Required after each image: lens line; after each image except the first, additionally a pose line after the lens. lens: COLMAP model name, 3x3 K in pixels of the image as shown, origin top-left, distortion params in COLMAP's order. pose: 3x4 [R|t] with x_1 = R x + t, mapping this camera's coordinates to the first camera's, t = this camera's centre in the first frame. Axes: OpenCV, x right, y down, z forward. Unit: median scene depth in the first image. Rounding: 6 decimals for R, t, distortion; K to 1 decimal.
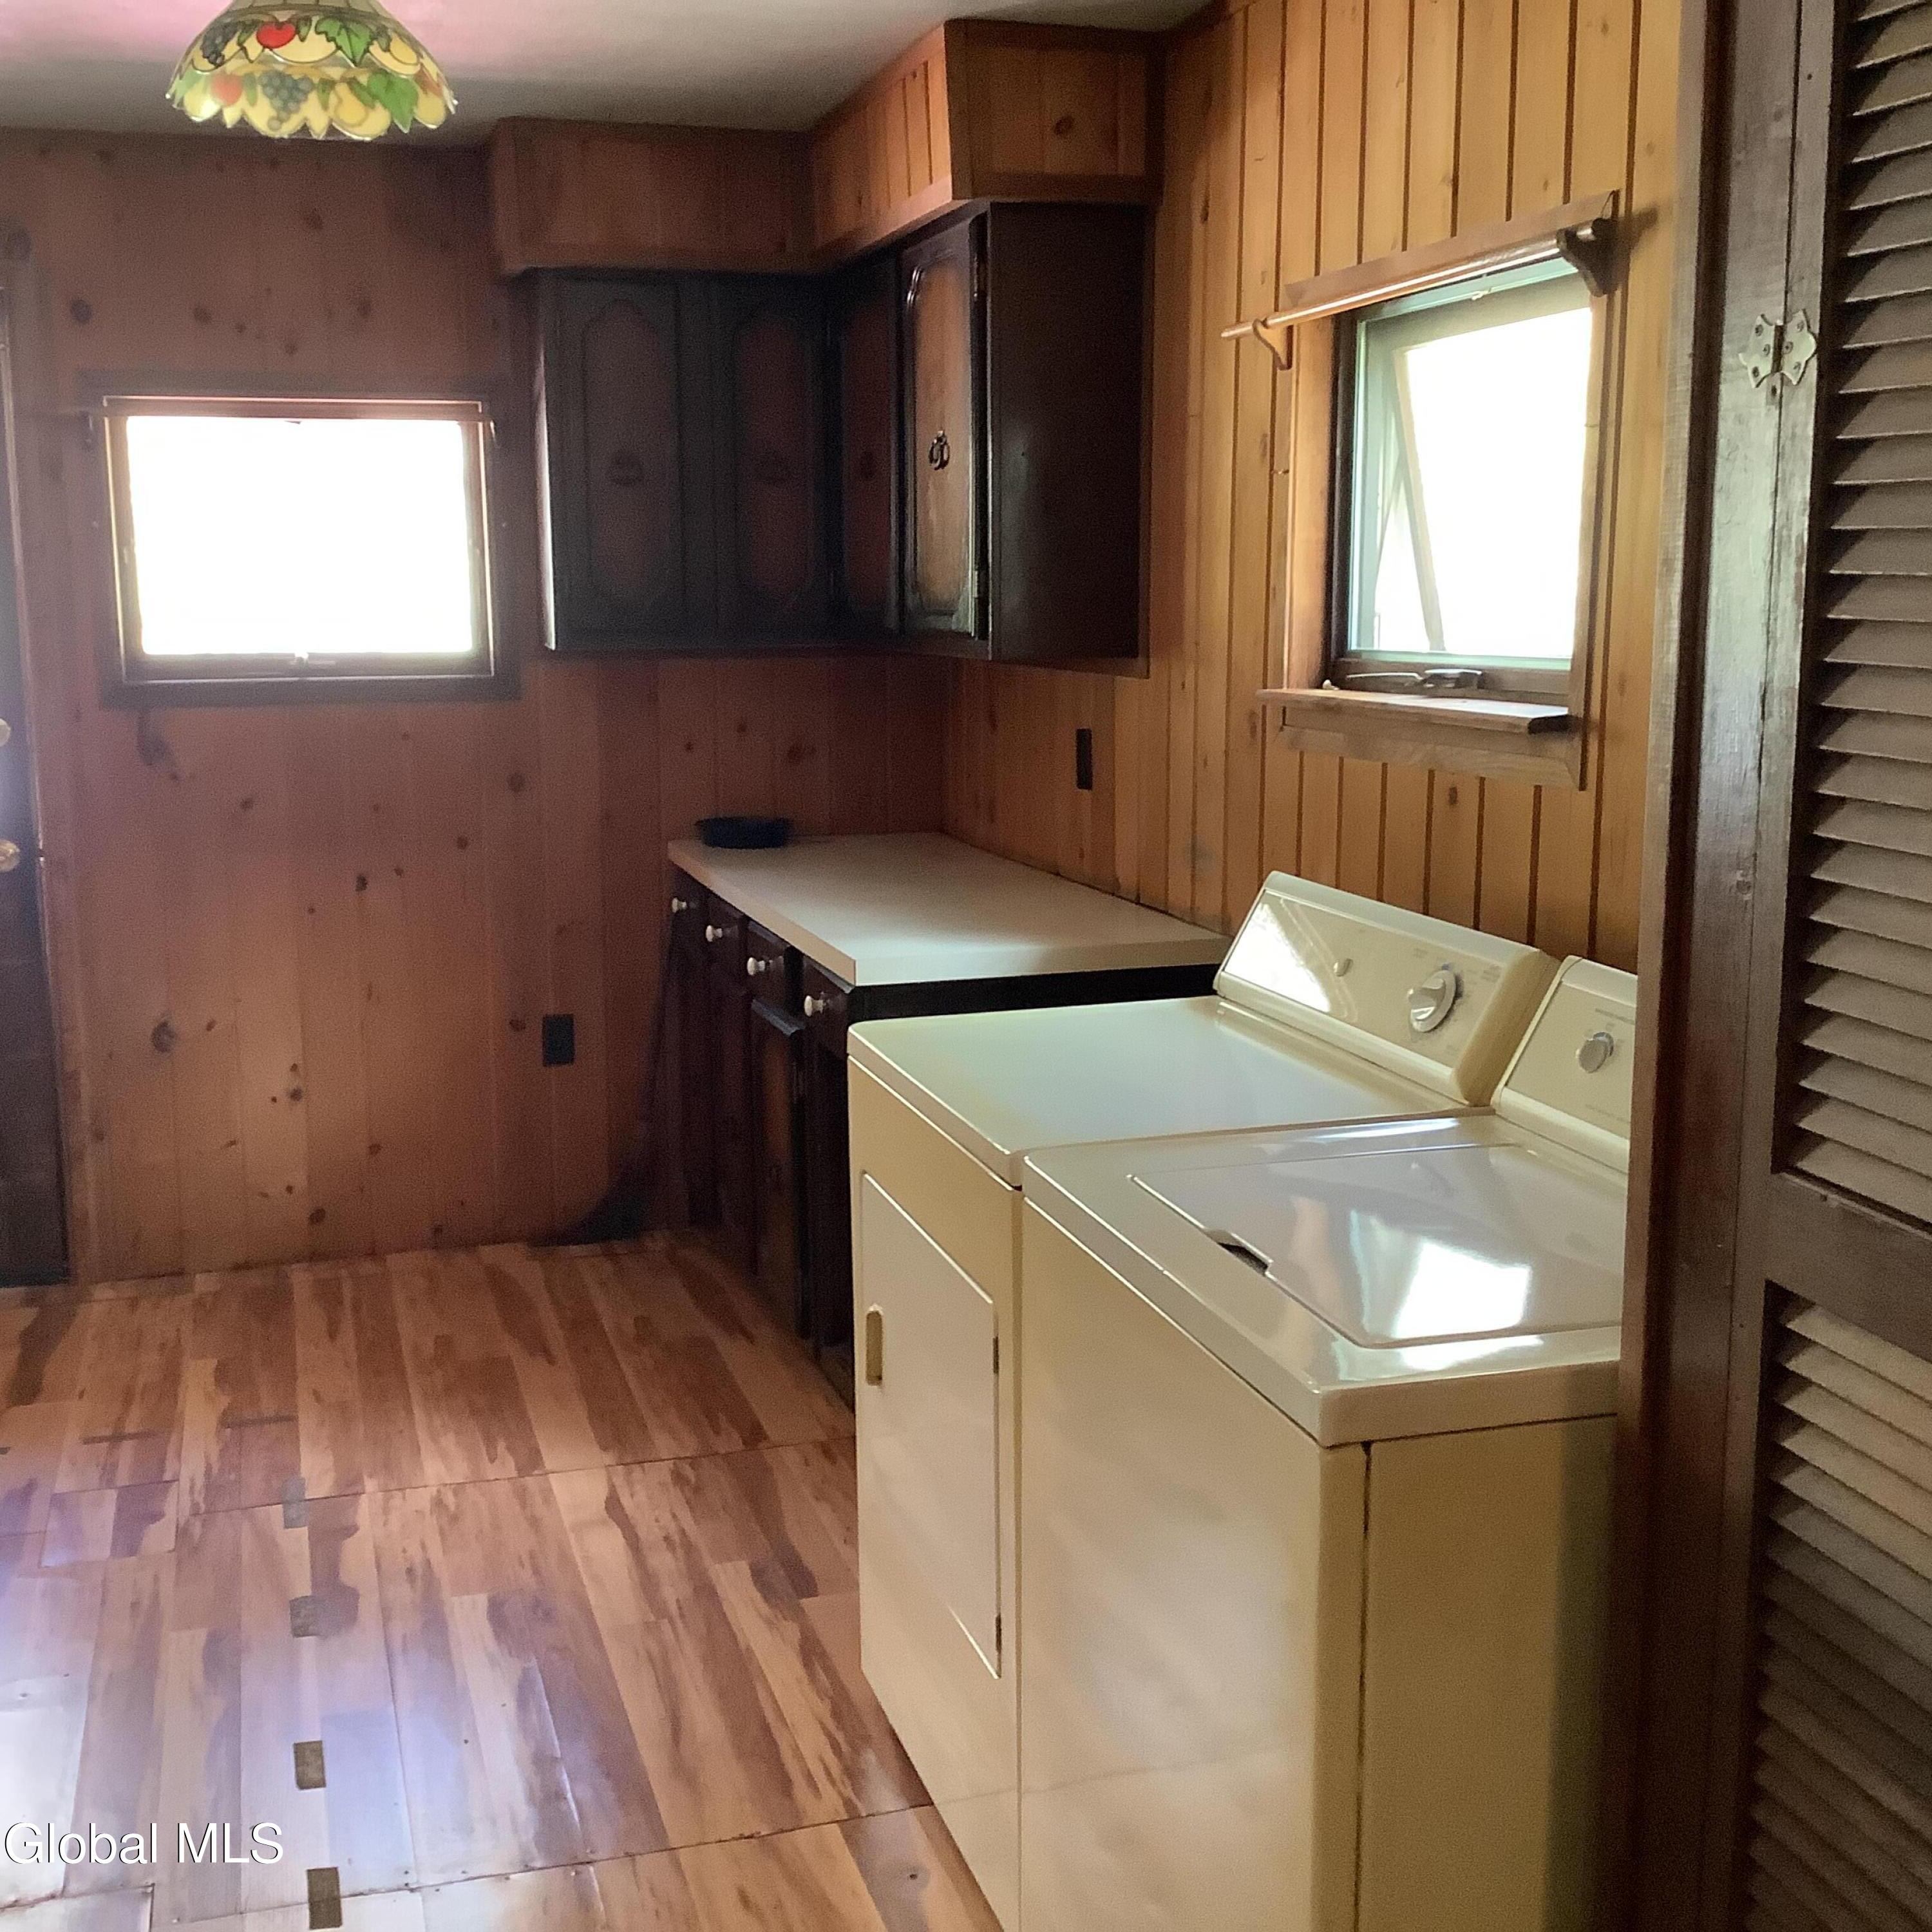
lens RADIAL K [[2317.5, 0, 965.2], [0, 2317.5, 967.4], [0, 0, 1]] dist [0.031325, 0.000000]
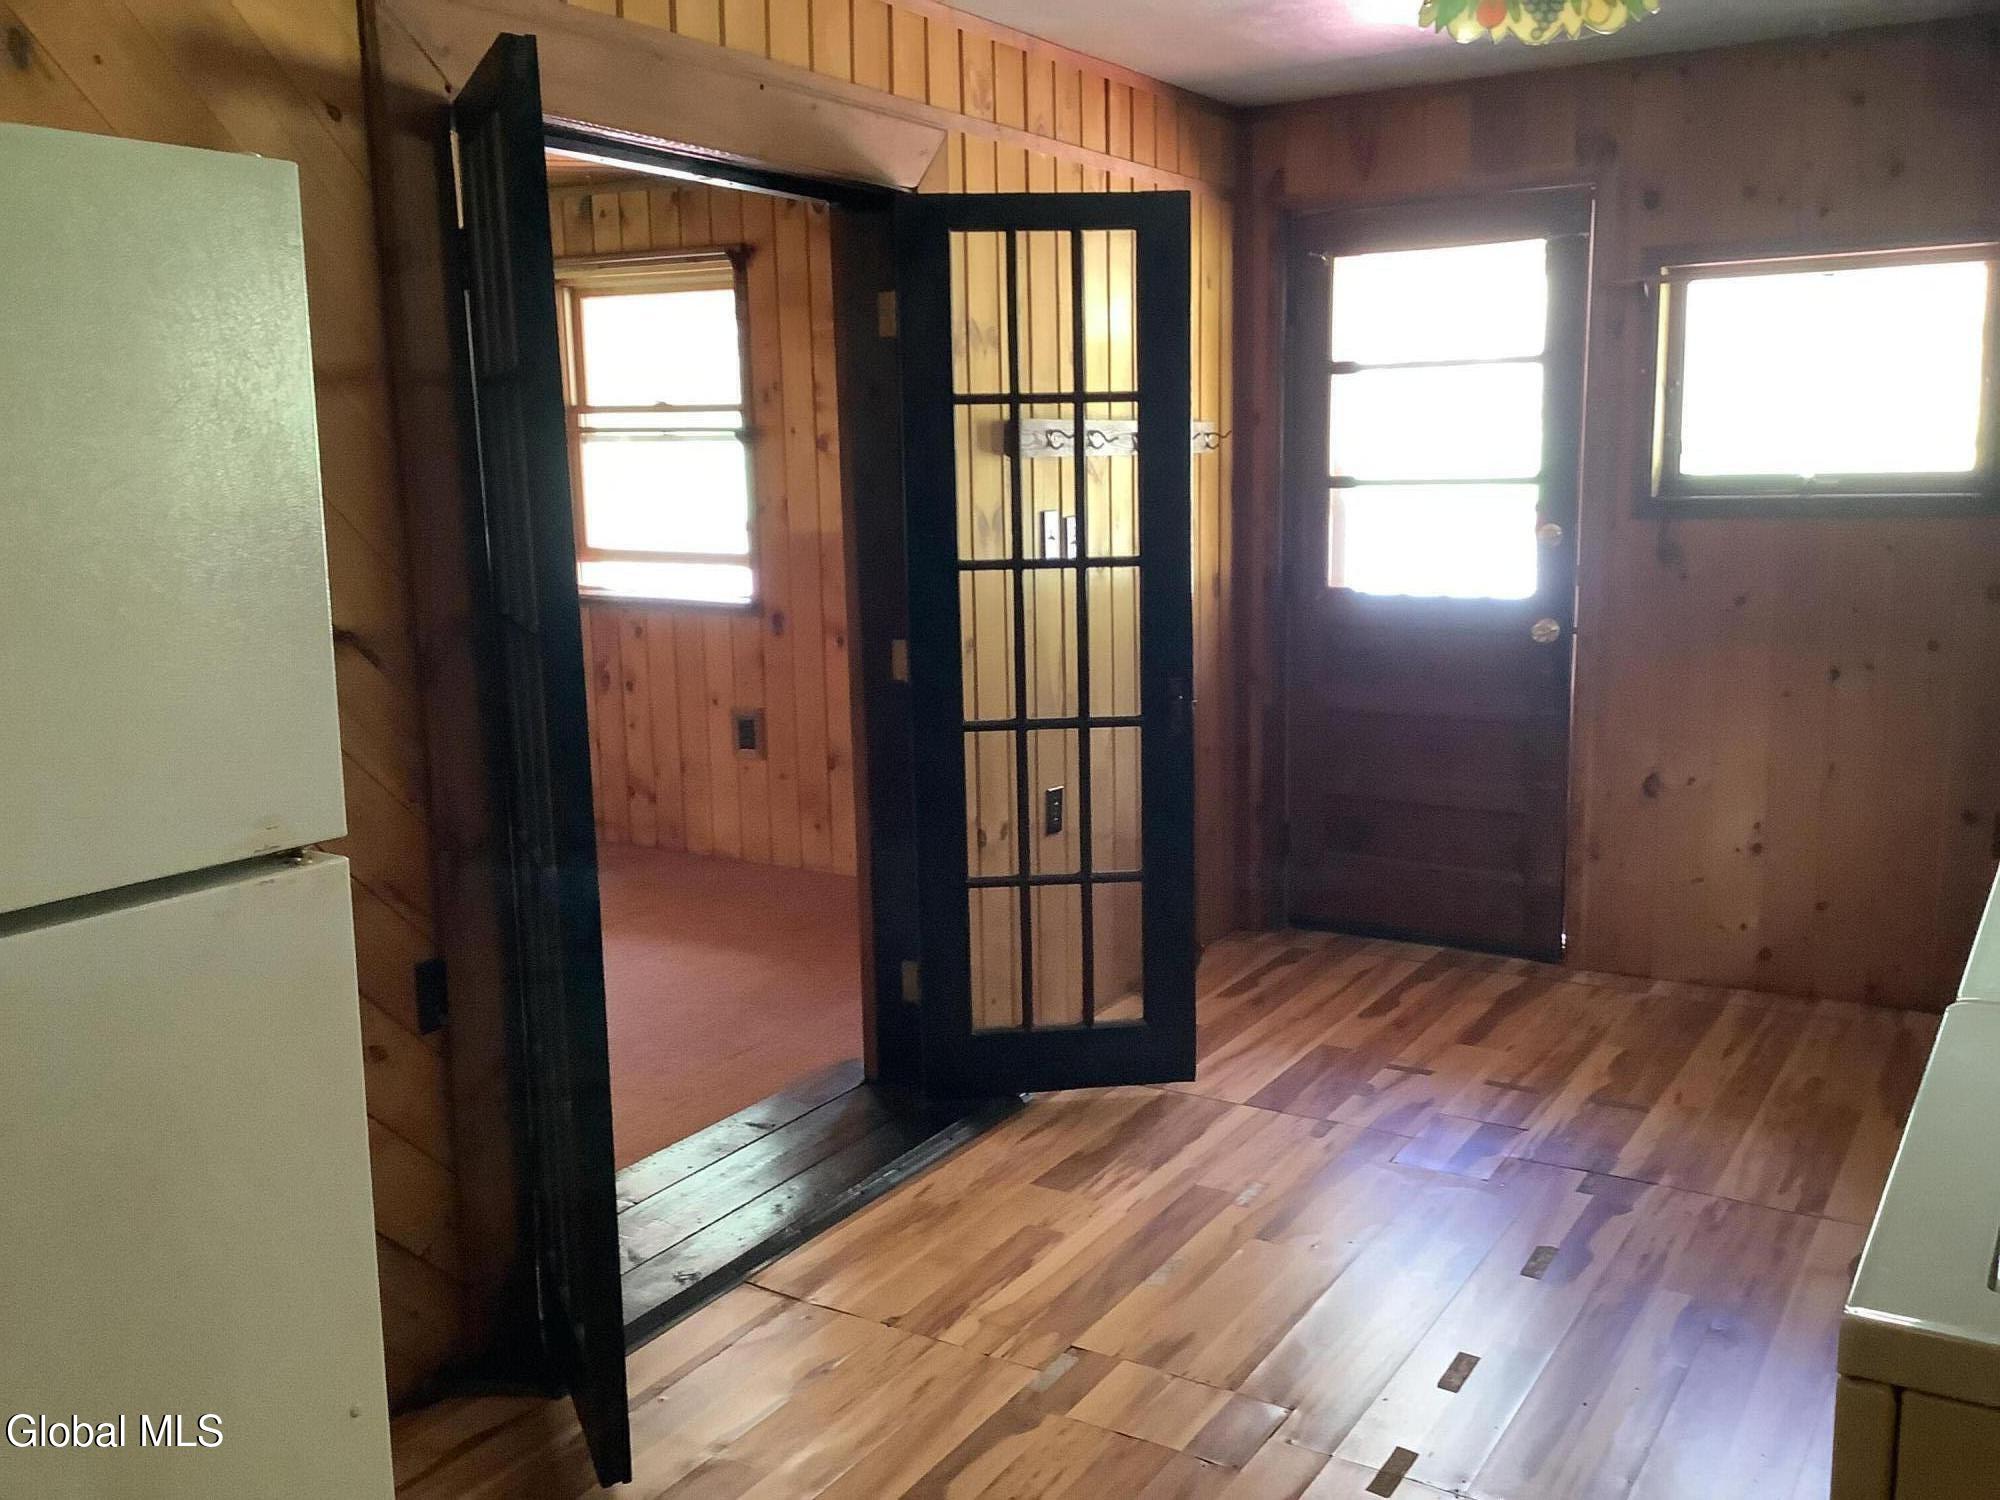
lens RADIAL K [[1816.7, 0, 994.3], [0, 1816.7, 744.9], [0, 0, 1]] dist [0.015369, 0.000000]
pose [[0.663217, 0.117035, -0.739220, 0.152995], [-0.107560, 0.992349, 0.060610, -0.013779], [0.740658, 0.039313, 0.670732, 0.102453]]
